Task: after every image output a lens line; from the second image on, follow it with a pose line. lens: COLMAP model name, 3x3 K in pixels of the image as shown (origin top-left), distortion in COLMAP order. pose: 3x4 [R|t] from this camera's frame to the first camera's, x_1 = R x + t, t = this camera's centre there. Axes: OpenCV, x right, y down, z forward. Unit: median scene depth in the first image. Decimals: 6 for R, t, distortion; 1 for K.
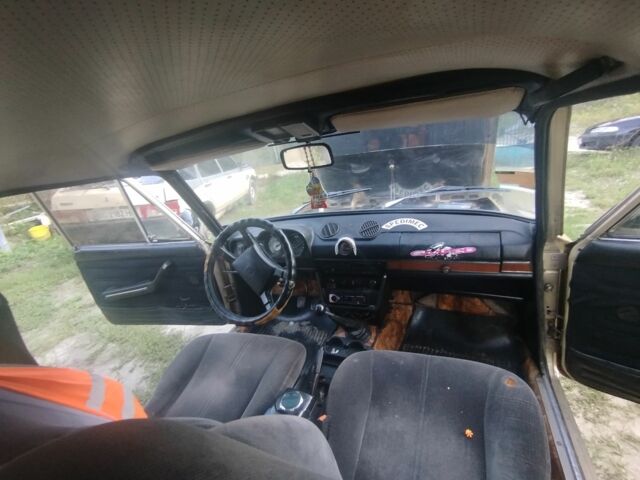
lens RADIAL K [[410.1, 0, 320.0], [0, 410.1, 240.0], [0, 0, 1]] dist [-0.007971, -0.000358]
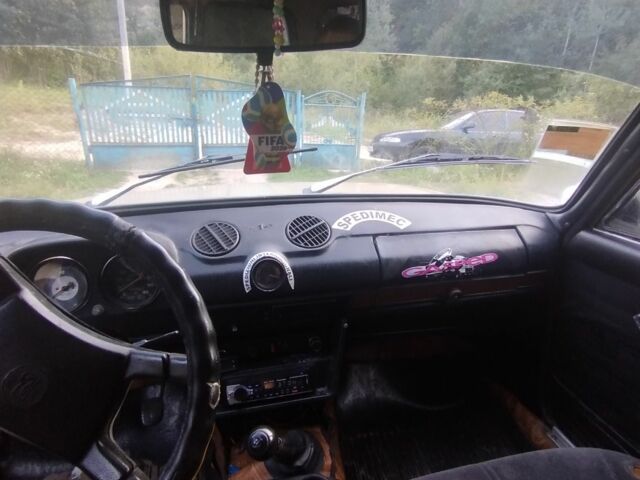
lens RADIAL K [[427.7, 0, 320.0], [0, 427.7, 240.0], [0, 0, 1]] dist [-0.036789, 0.000524]
pose [[0.727282, -0.025358, 0.685870, -0.228101], [0.076254, 0.996116, -0.044030, 0.006289], [-0.682090, 0.084322, 0.726390, 0.652869]]
